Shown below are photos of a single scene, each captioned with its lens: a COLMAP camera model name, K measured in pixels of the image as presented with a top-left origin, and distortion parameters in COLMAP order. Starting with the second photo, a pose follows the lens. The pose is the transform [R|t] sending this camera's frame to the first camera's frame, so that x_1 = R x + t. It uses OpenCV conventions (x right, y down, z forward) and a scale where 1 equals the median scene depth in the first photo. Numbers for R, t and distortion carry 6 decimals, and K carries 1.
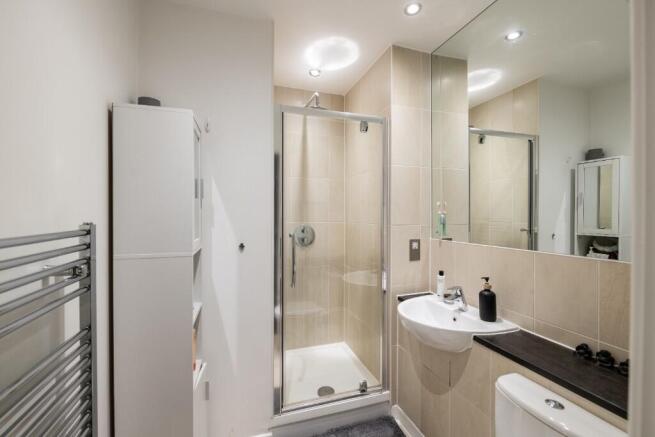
lens RADIAL K [[271.4, 0, 328.0], [0, 271.4, 218.8], [0, 0, 1]] dist [0.026171, 0.000463]
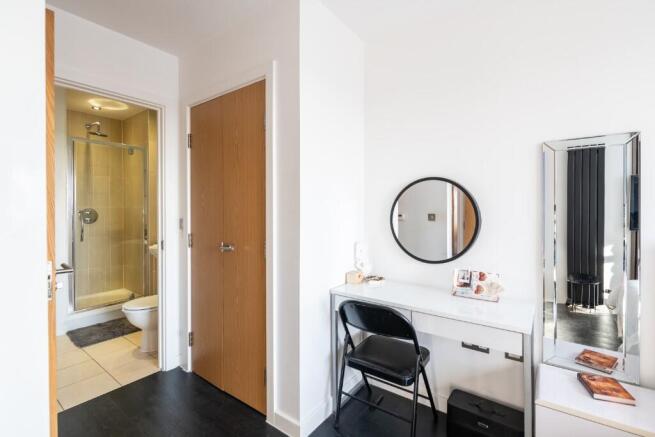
lens RADIAL K [[302.2, 0, 324.4], [0, 302.2, 218.8], [0, 0, 1]] dist [-0.002042, 0.000375]
pose [[0.833257, -0.011707, 0.552762, 0.074931], [0.014030, 0.999902, 0.000027, 0.101927], [-0.552708, 0.007733, 0.833339, -1.116501]]
